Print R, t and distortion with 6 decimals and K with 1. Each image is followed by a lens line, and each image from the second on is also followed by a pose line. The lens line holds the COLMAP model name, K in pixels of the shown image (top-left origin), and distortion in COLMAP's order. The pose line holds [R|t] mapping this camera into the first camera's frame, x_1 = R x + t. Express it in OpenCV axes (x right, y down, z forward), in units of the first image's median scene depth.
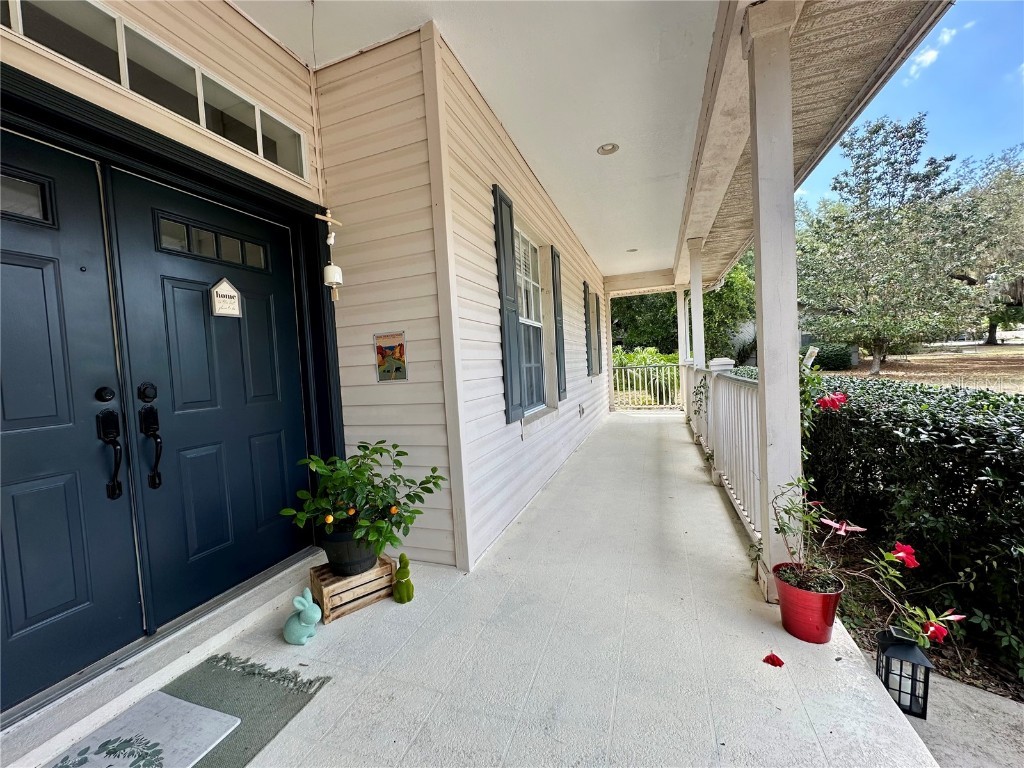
lens RADIAL K [[410.9, 0, 512.0], [0, 410.9, 384.0], [0, 0, 1]] dist [-0.000677, 0.000431]
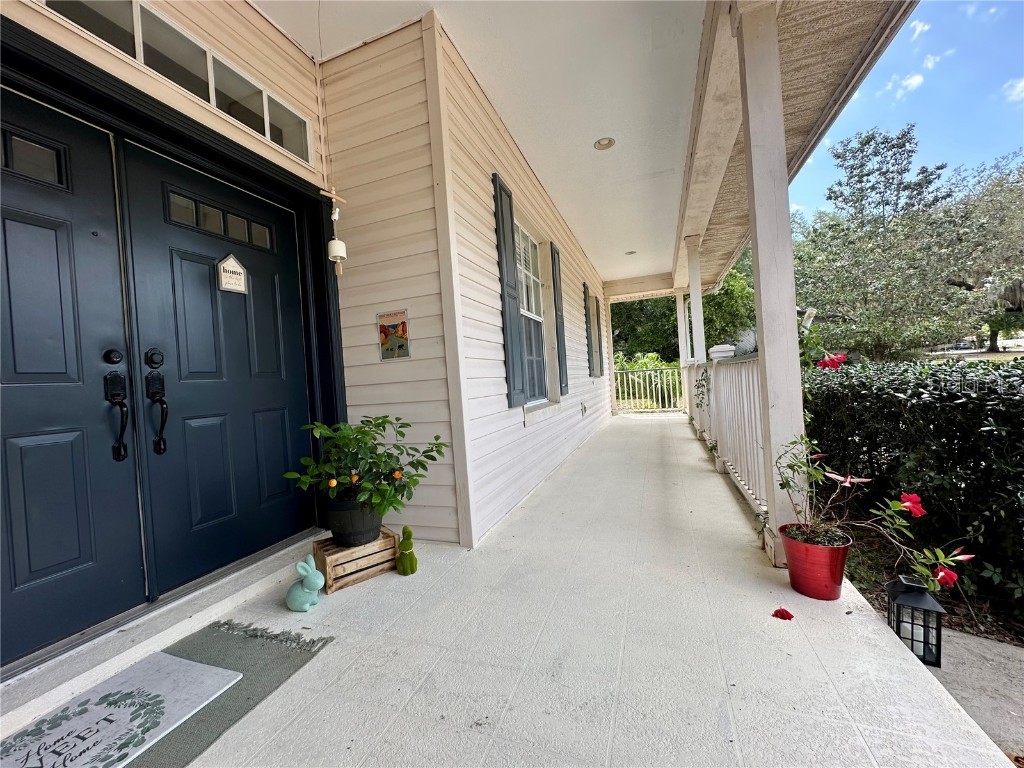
lens RADIAL K [[410.9, 0, 512.0], [0, 410.9, 384.0], [0, 0, 1]] dist [-0.000677, 0.000431]
pose [[0.999912, -0.012688, -0.003916, -0.001153], [0.012529, 0.999191, -0.038203, 0.111038], [0.004398, 0.038151, 0.999262, -0.006196]]
